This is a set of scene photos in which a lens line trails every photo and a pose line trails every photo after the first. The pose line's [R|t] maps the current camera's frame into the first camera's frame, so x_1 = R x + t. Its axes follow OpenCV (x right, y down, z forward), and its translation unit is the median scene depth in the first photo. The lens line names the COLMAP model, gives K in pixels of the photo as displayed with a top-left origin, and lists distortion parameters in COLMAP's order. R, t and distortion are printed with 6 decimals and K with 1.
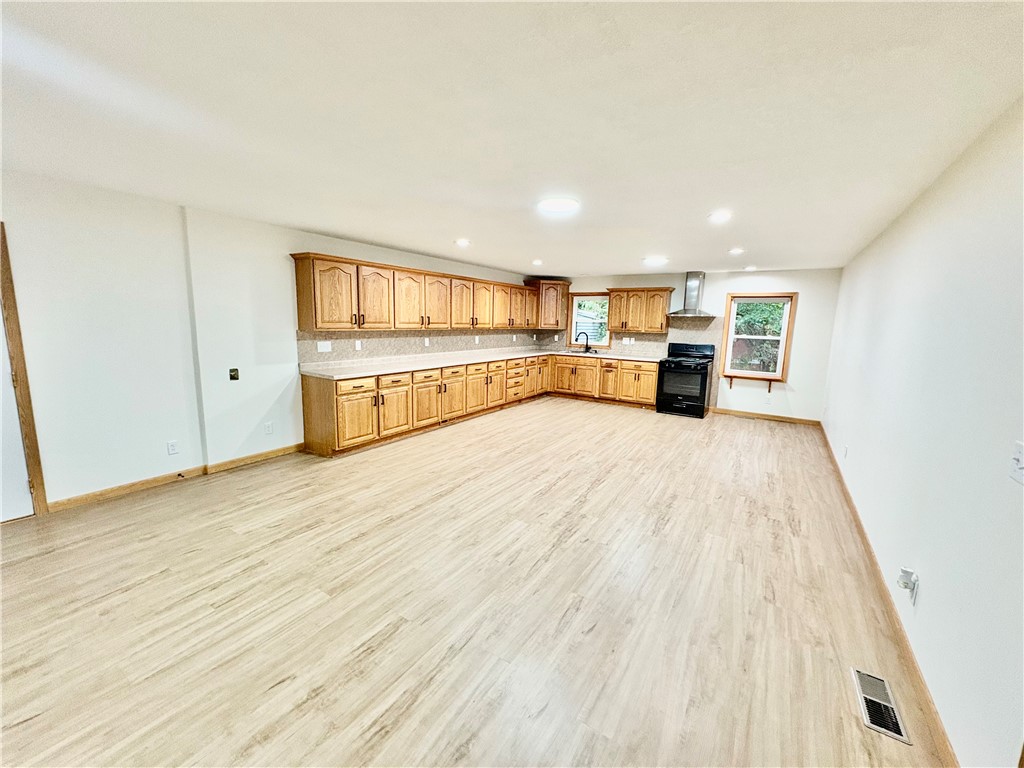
lens RADIAL K [[410.4, 0, 501.2], [0, 410.4, 387.0], [0, 0, 1]] dist [-0.001890, 0.000404]
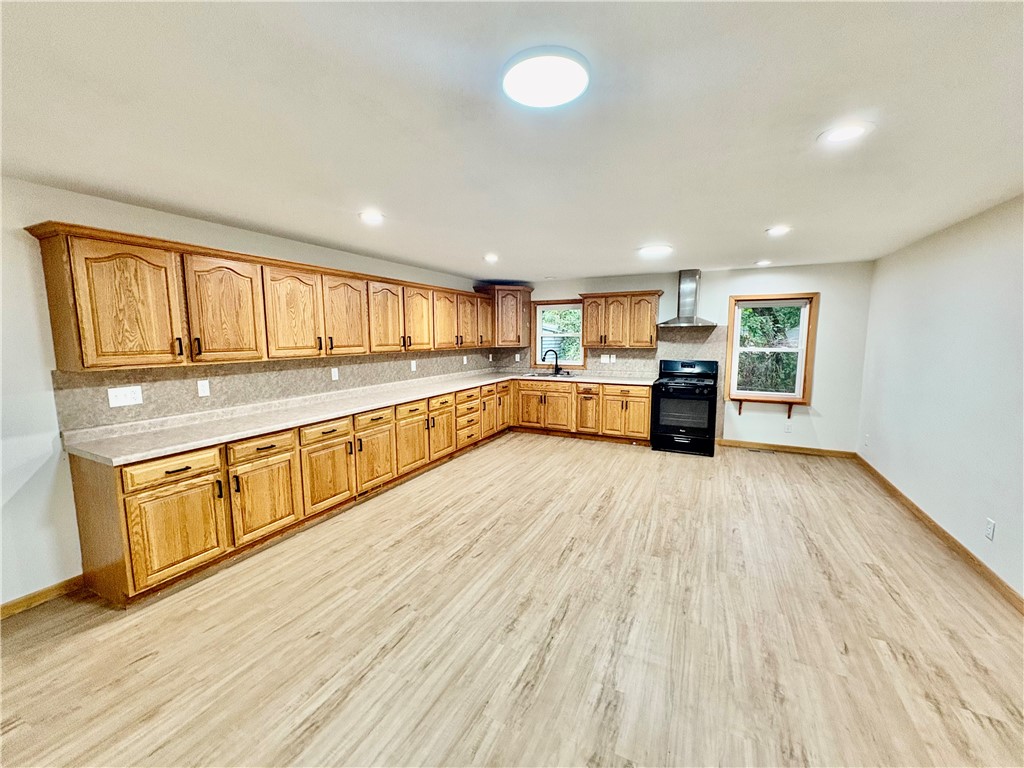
lens RADIAL K [[410.4, 0, 508.0], [0, 410.4, 385.5], [0, 0, 1]] dist [-0.001890, 0.000404]
pose [[0.990991, -0.045039, 0.126127, 0.017185], [0.049933, 0.998107, -0.035917, -0.053681], [-0.124270, 0.041891, 0.991364, 0.301109]]
